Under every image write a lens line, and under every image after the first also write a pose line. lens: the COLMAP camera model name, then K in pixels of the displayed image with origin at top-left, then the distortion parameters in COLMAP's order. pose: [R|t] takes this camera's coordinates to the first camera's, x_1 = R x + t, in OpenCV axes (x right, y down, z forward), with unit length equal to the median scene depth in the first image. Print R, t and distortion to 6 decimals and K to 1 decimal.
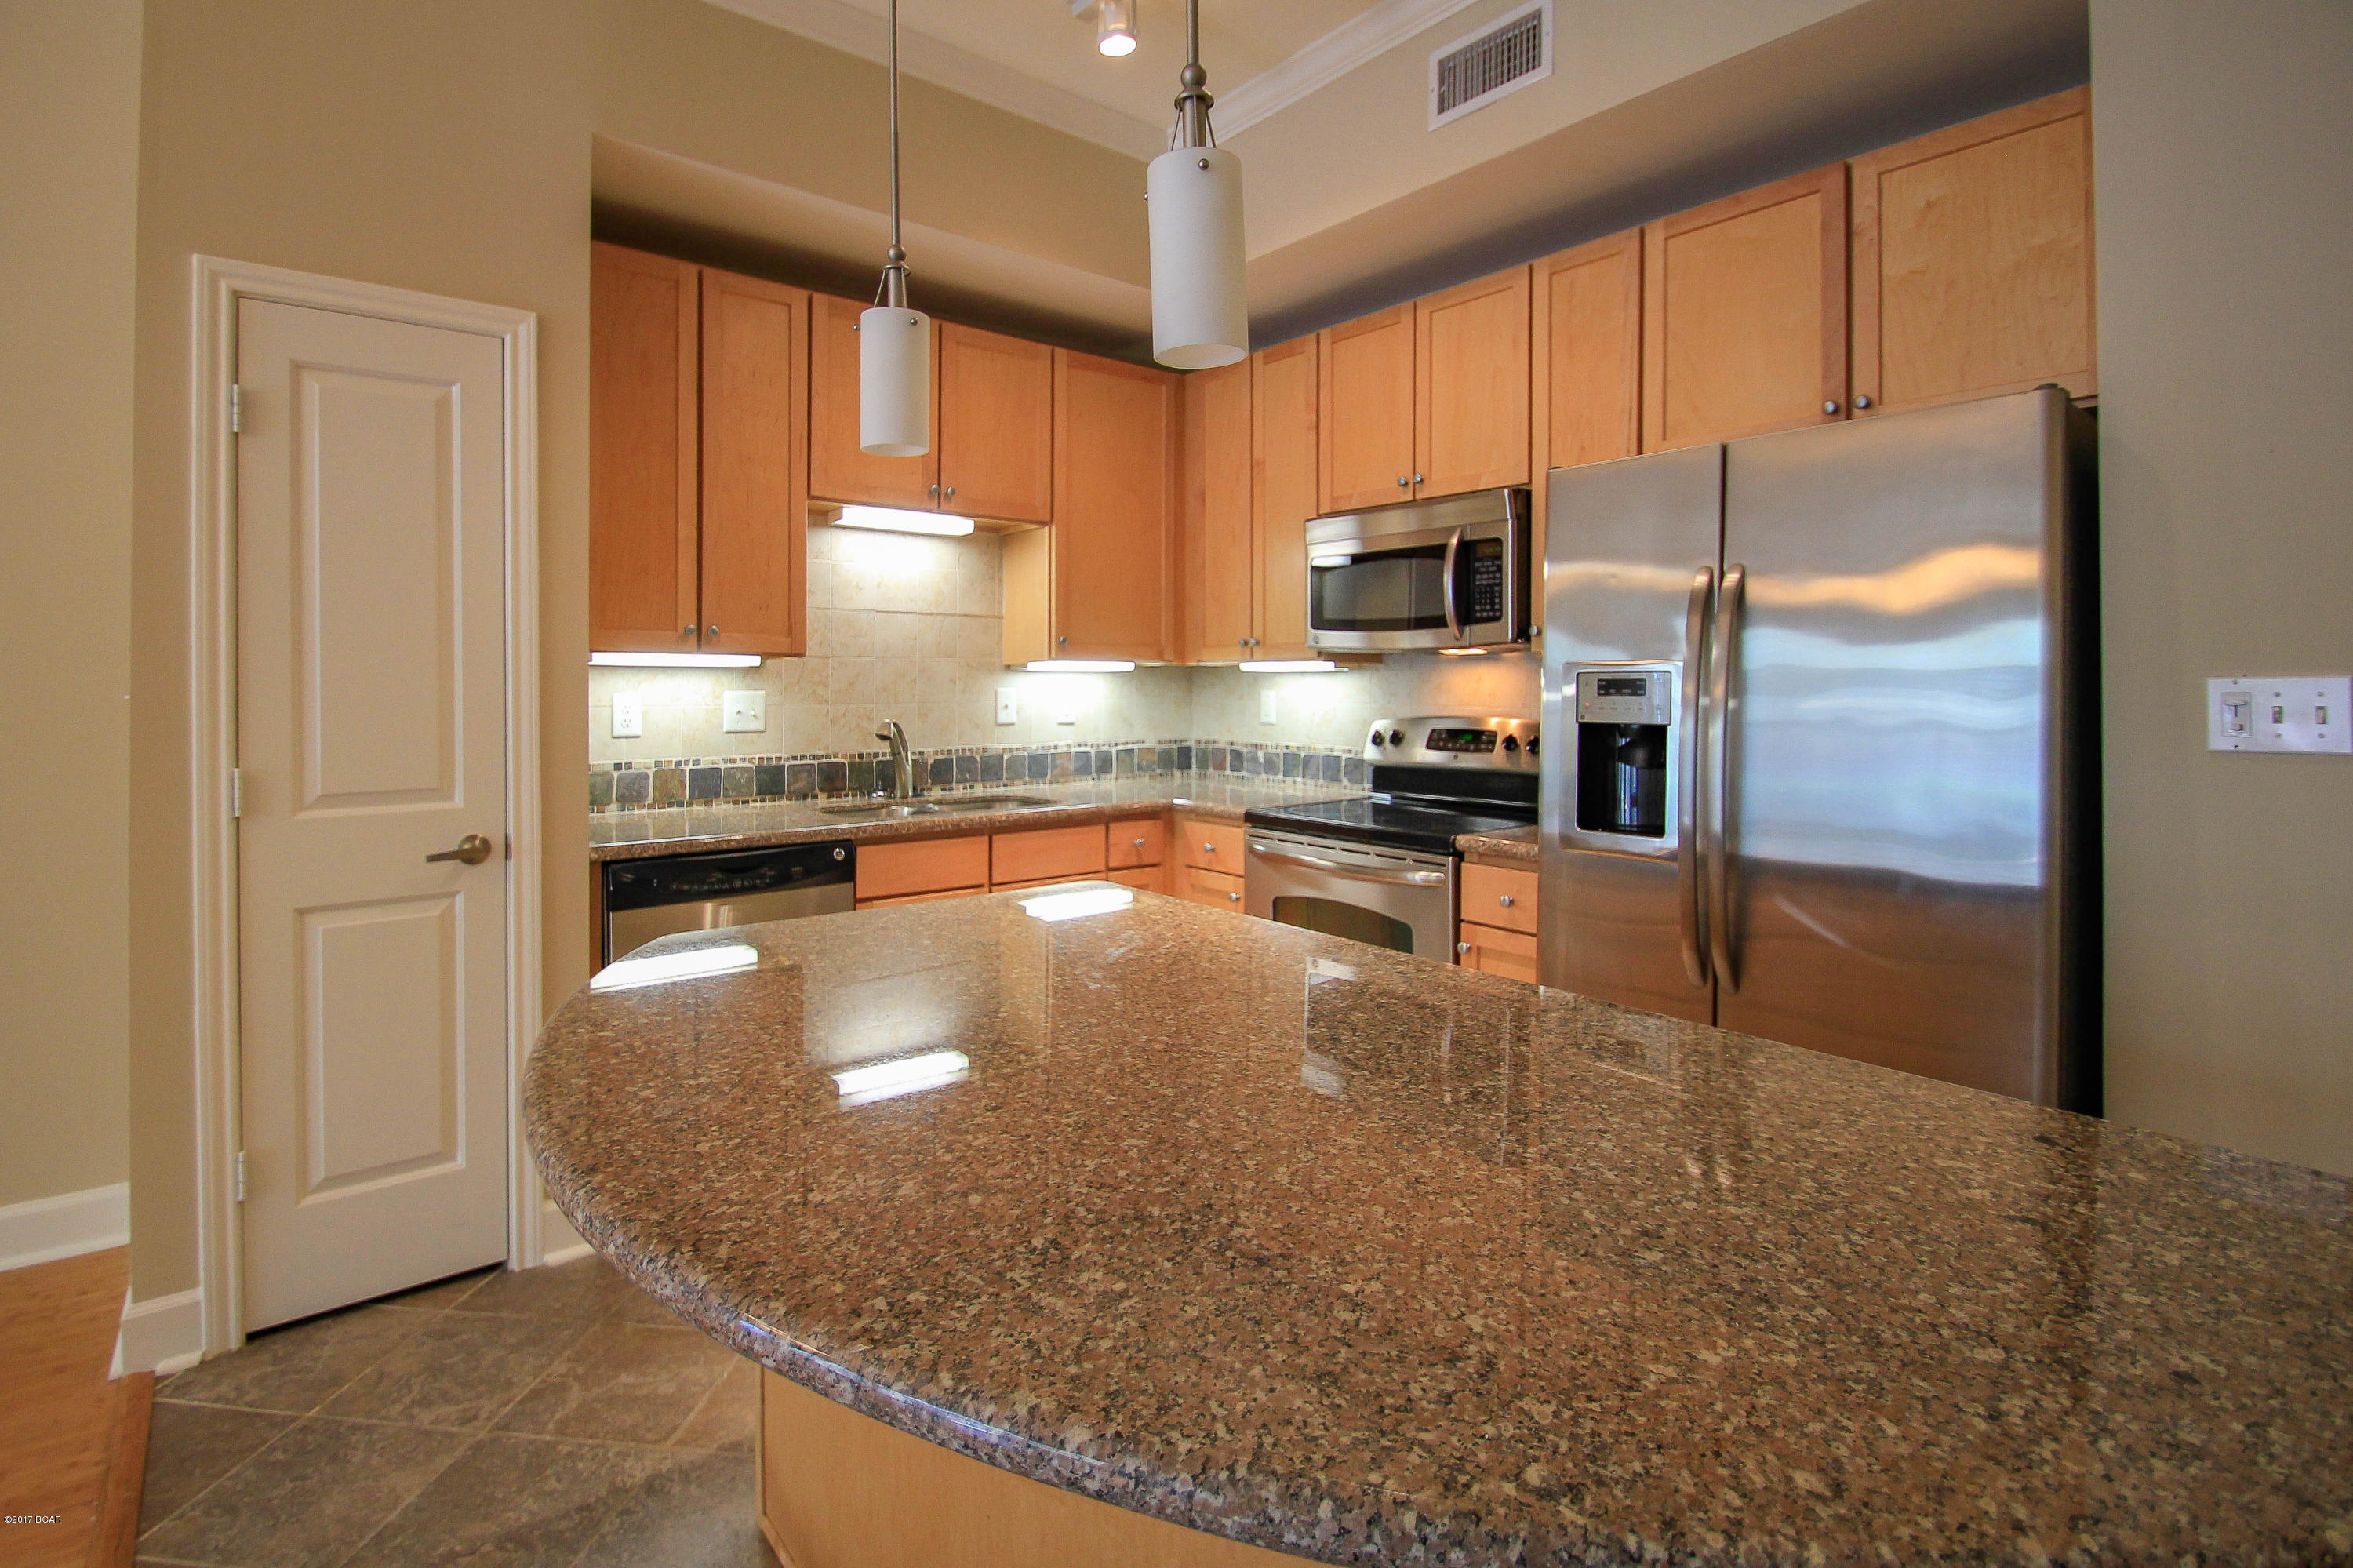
lens RADIAL K [[1125.3, 0, 1152.1], [0, 1125.3, 684.4], [0, 0, 1]] dist [0.001102, -0.001089]
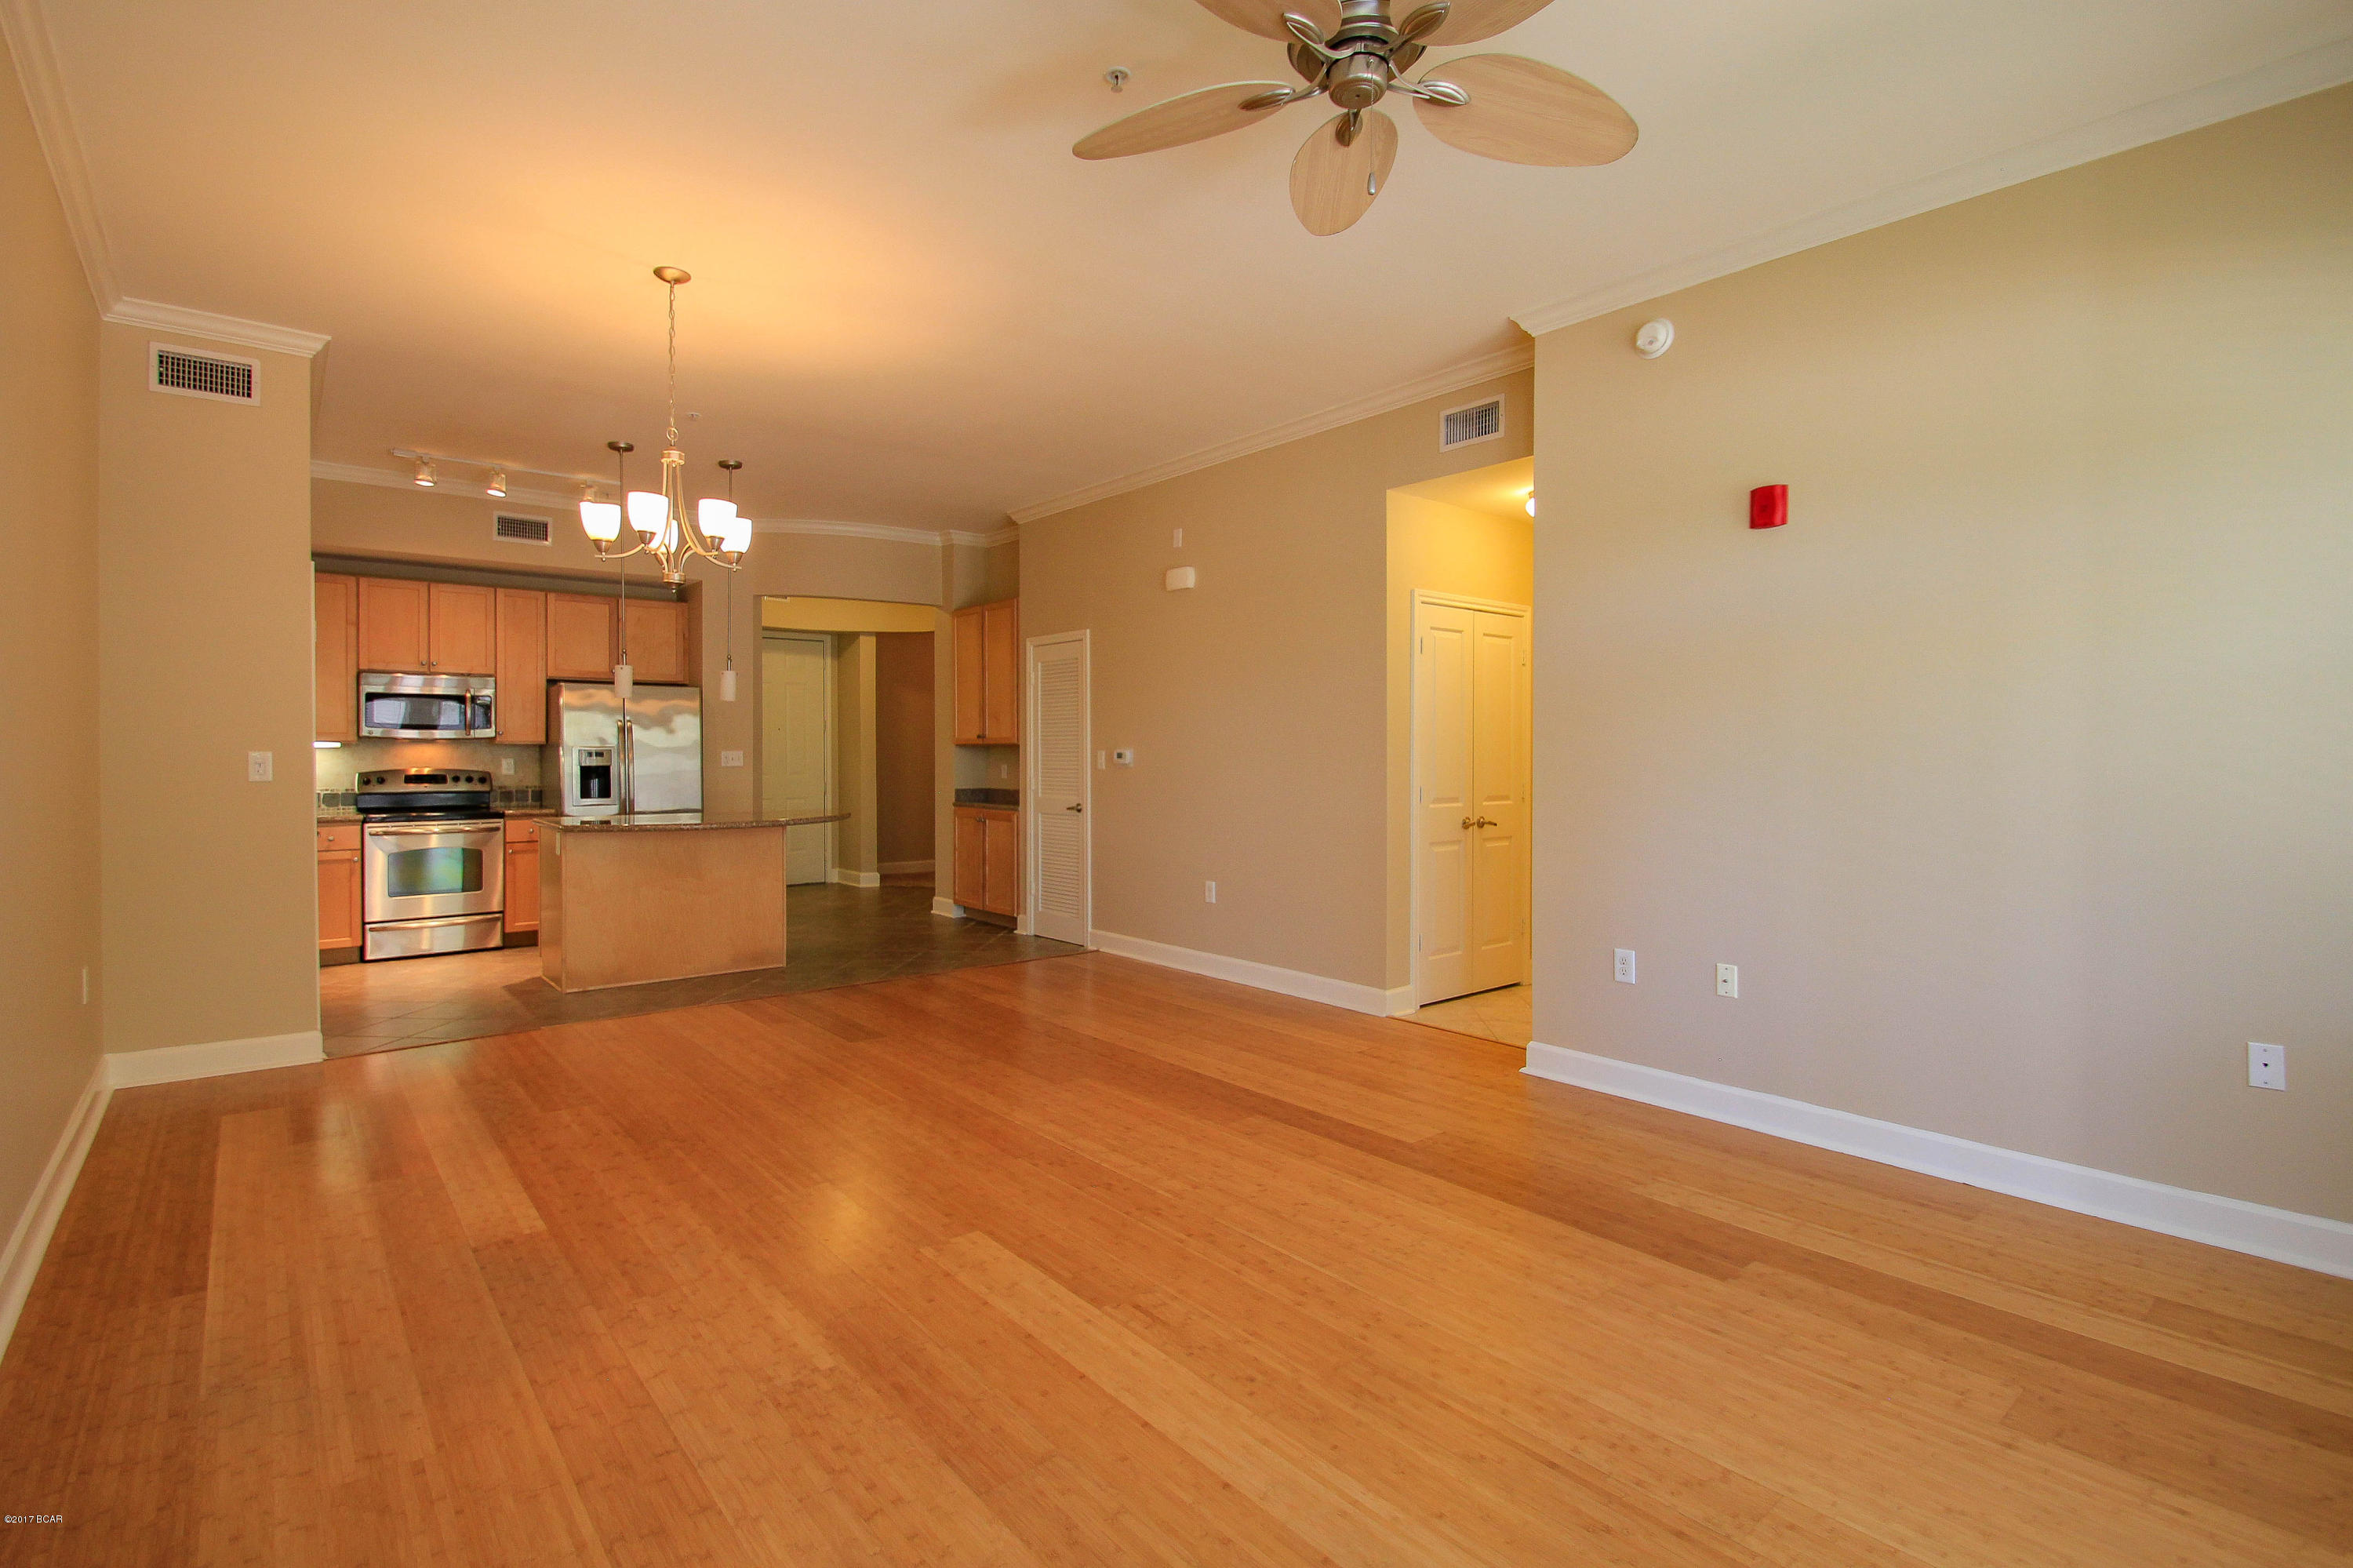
lens RADIAL K [[1125.3, 0, 1153.3], [0, 1125.3, 766.1], [0, 0, 1]] dist [0.001102, -0.001089]
pose [[-0.010156, -0.015409, 0.999830, -2.021314], [0.002635, 0.999877, 0.015436, -0.006396], [-0.999945, 0.002791, -0.010115, -0.419305]]
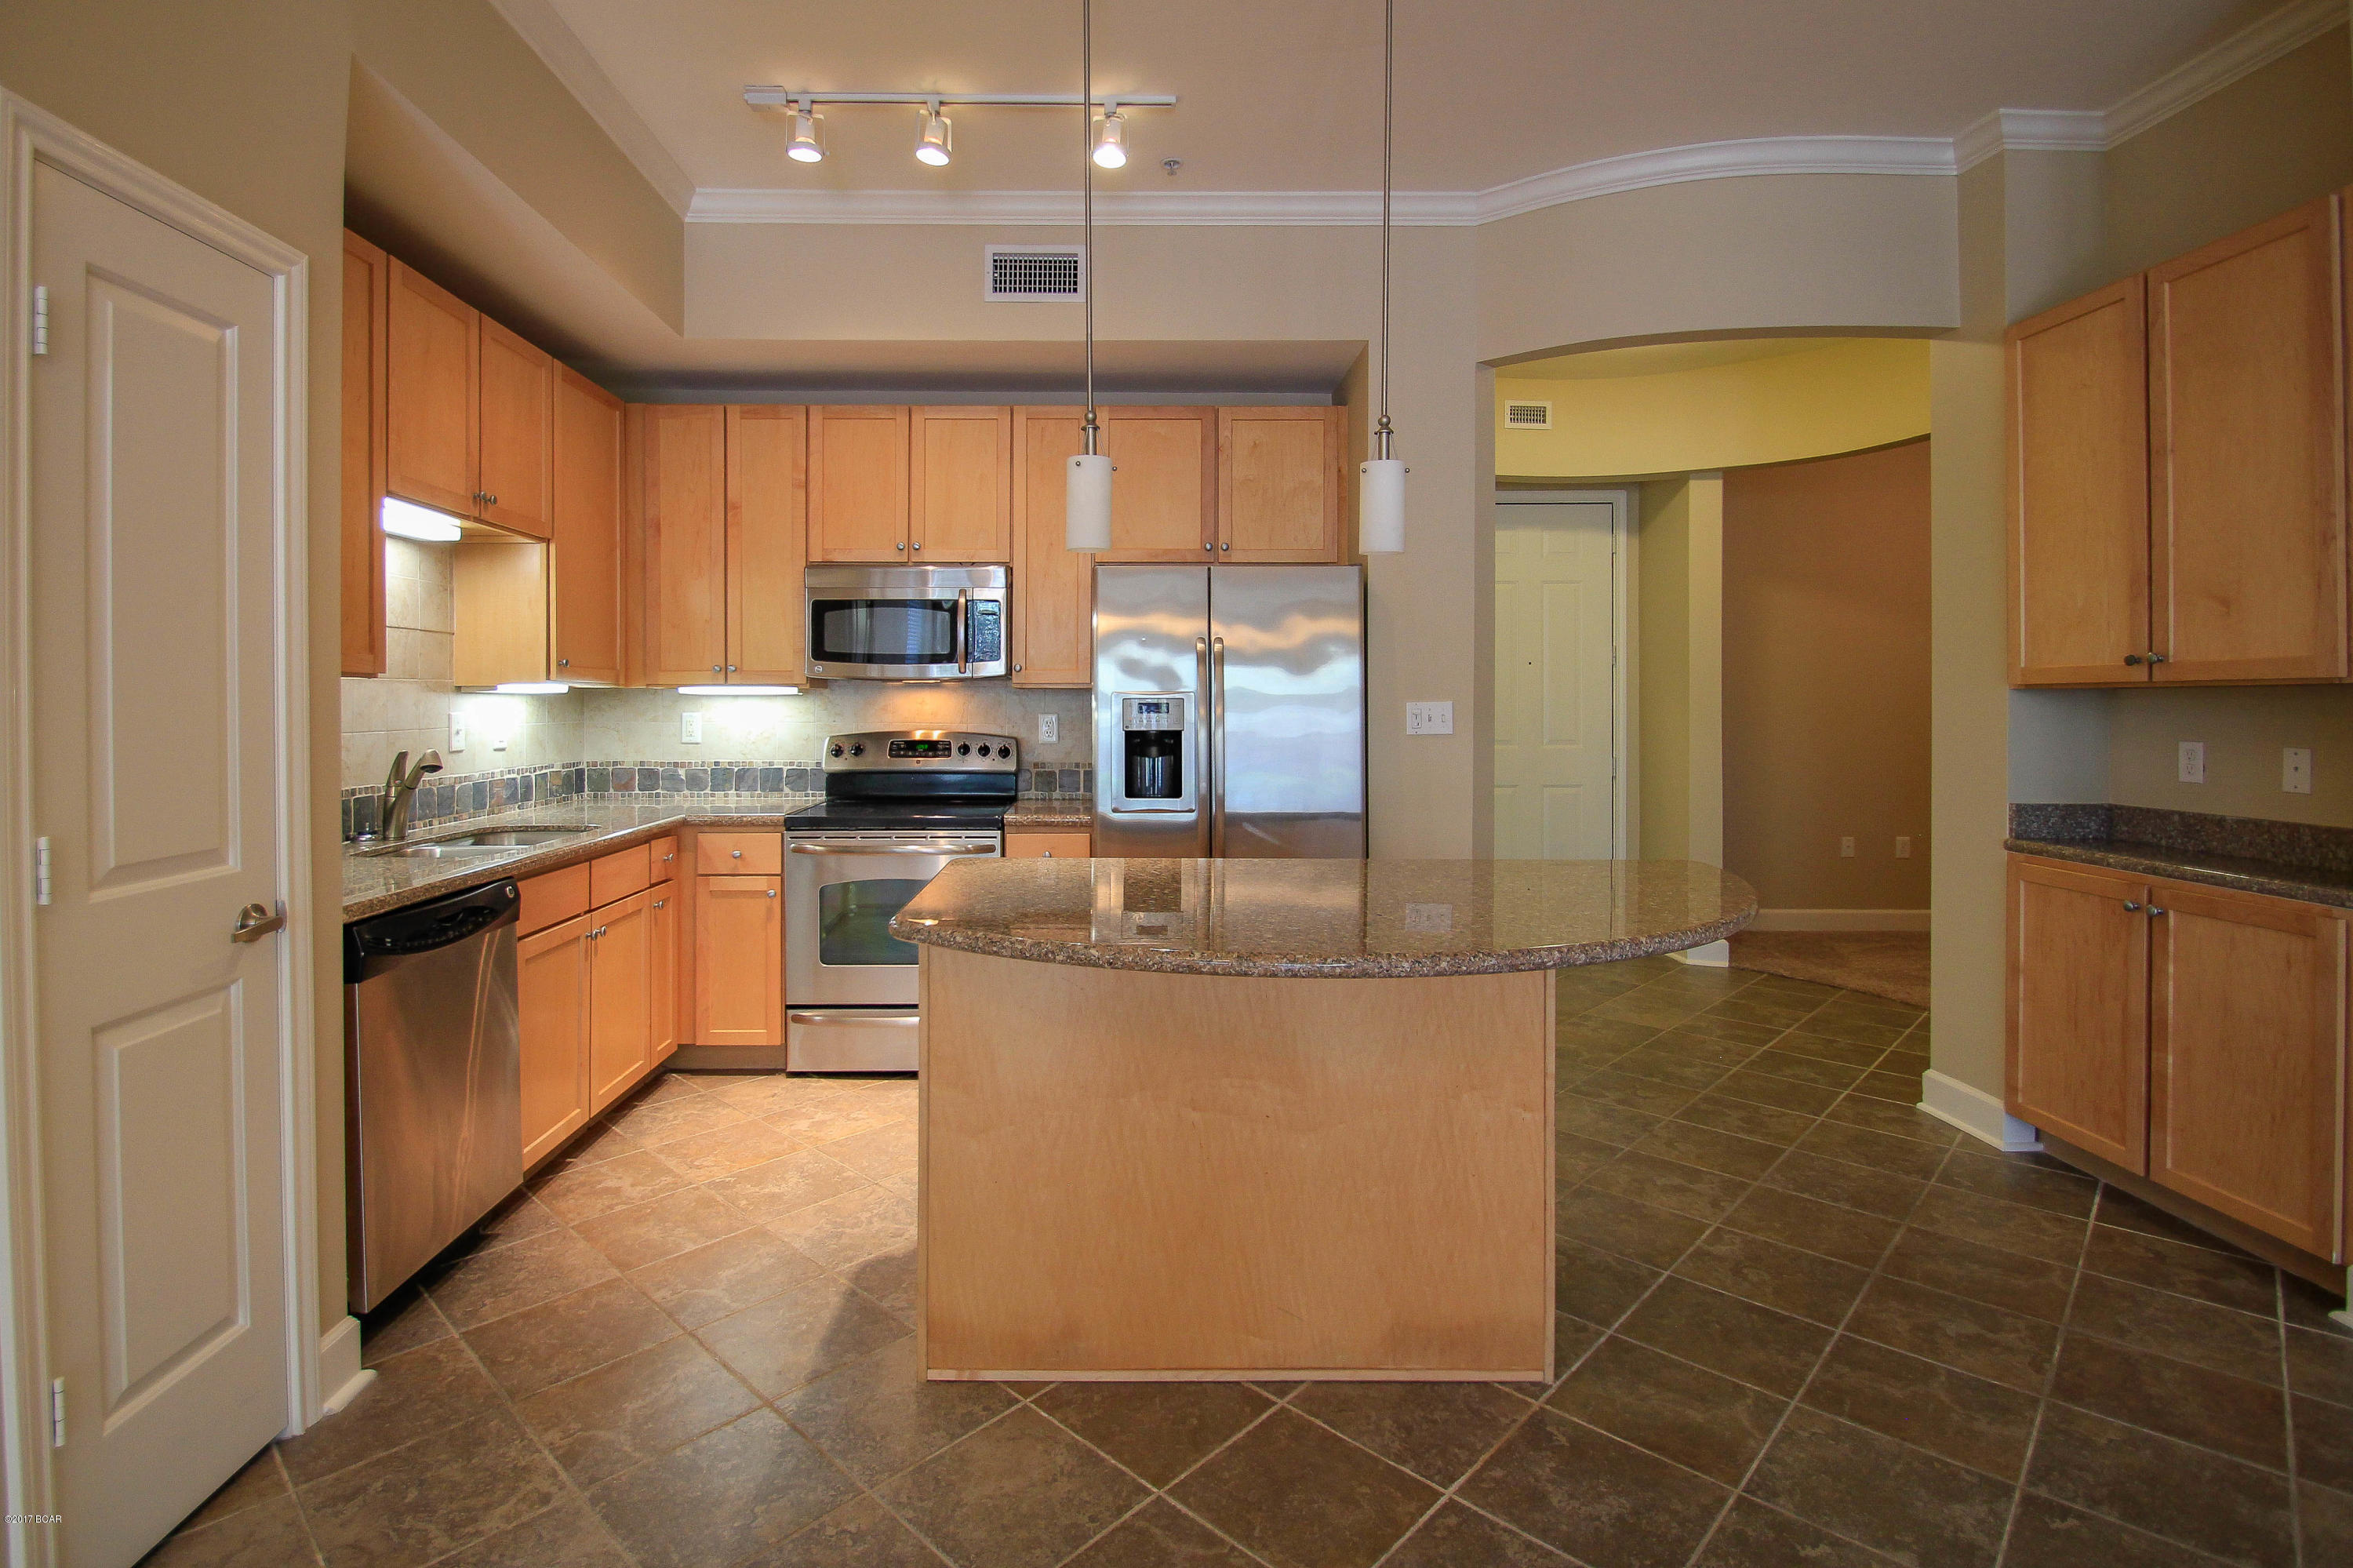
lens RADIAL K [[1125.3, 0, 1103.0], [0, 1125.3, 700.8], [0, 0, 1]] dist [0.001102, -0.001089]
pose [[0.621517, -0.000525, 0.783400, -0.628840], [0.001839, 0.999998, -0.000789, -0.004585], [-0.783399, 0.001931, 0.621517, 0.032619]]
